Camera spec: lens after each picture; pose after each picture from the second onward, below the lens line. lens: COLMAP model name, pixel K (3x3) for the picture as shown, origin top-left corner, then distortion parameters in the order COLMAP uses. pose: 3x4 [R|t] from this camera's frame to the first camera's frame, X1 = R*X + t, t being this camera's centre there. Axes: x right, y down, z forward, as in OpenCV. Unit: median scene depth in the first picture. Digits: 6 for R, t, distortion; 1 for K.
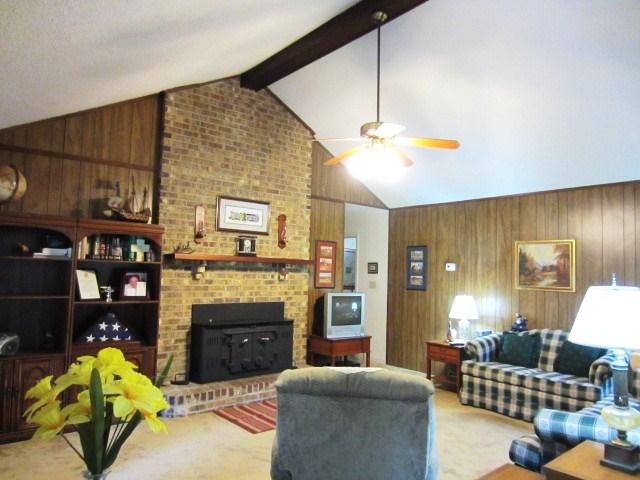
lens RADIAL K [[452.2, 0, 316.9], [0, 452.2, 241.4], [0, 0, 1]] dist [-0.039230, 0.009196]
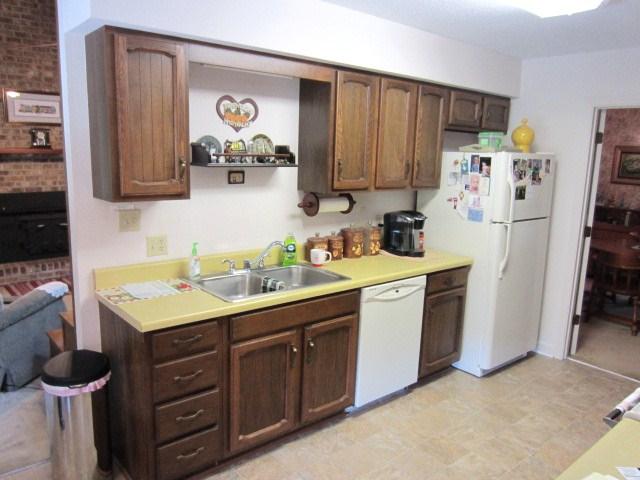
lens RADIAL K [[504.0, 0, 319.5], [0, 504.0, 241.1], [0, 0, 1]] dist [-0.025171, -0.000593]
pose [[0.999964, -0.003430, 0.007759, 0.484213], [0.001371, 0.967945, 0.251160, -0.048832], [-0.008372, -0.251140, 0.967914, -0.193010]]
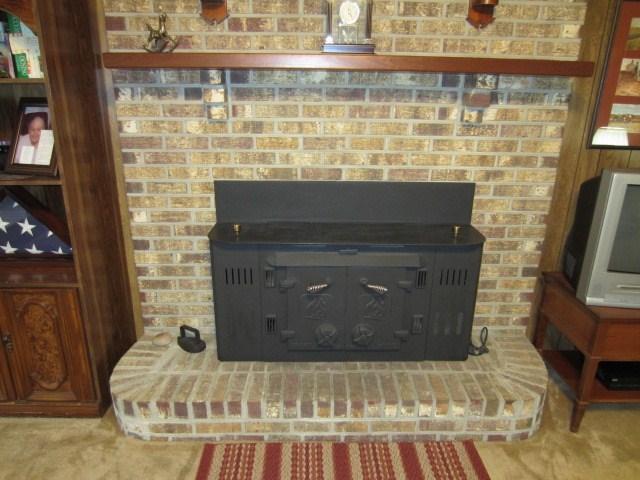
lens RADIAL K [[452.2, 0, 320.9], [0, 452.2, 243.2], [0, 0, 1]] dist [-0.039230, 0.009196]
pose [[0.782212, 0.192369, -0.592569, 0.061623], [0.048302, 0.929548, 0.365525, 0.040621], [0.621137, -0.314540, 0.717812, 0.688573]]
